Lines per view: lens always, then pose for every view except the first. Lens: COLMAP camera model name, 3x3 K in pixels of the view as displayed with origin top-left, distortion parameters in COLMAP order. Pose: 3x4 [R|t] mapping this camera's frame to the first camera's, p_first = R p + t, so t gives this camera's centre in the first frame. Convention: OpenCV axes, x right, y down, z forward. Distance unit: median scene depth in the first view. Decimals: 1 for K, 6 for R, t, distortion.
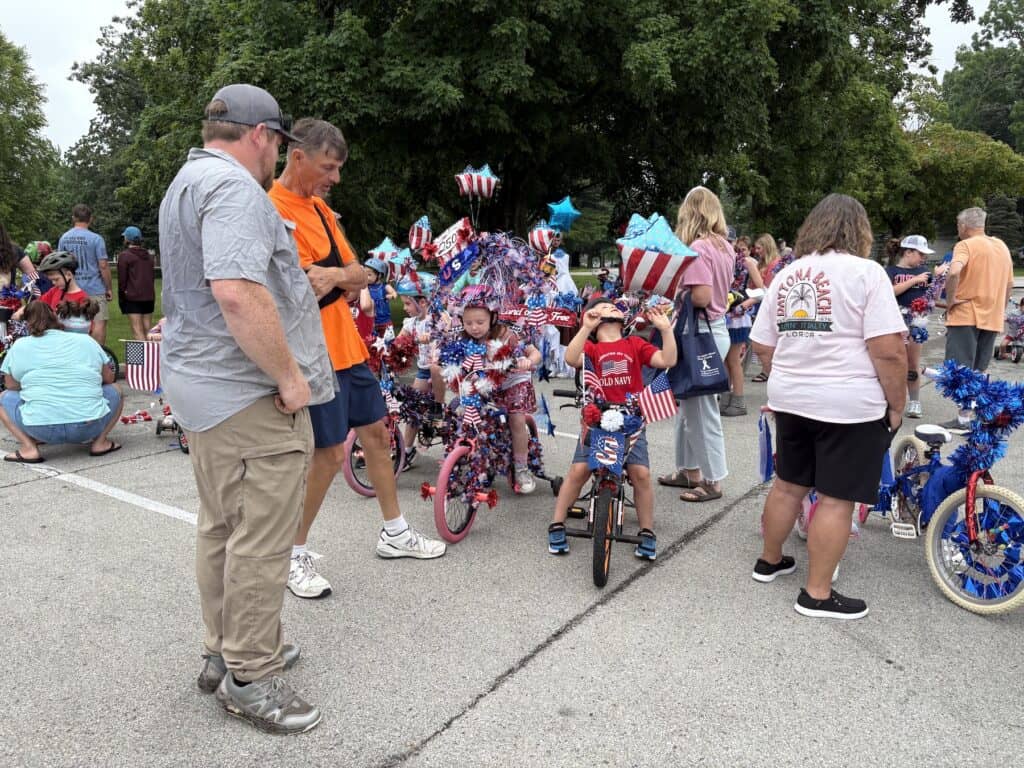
lens RADIAL K [[776.1, 0, 512.0], [0, 776.1, 384.0], [0, 0, 1]] dist [0.010132, -0.033115]
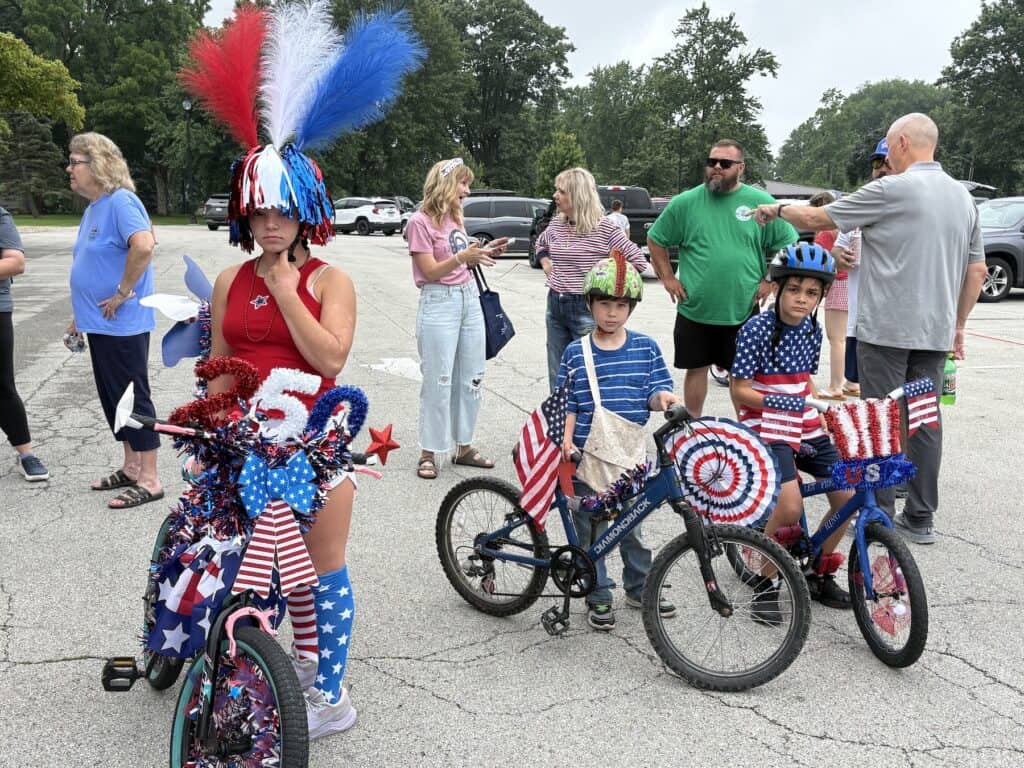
lens RADIAL K [[1006.0, 0, 513.1], [0, 1006.0, 397.2], [0, 0, 1]] dist [0.008351, -0.012285]
pose [[0.553996, -0.151059, 0.818700, 0.088286], [0.124510, 0.987374, 0.097928, -0.023529], [-0.823156, 0.047685, 0.565810, 0.128738]]
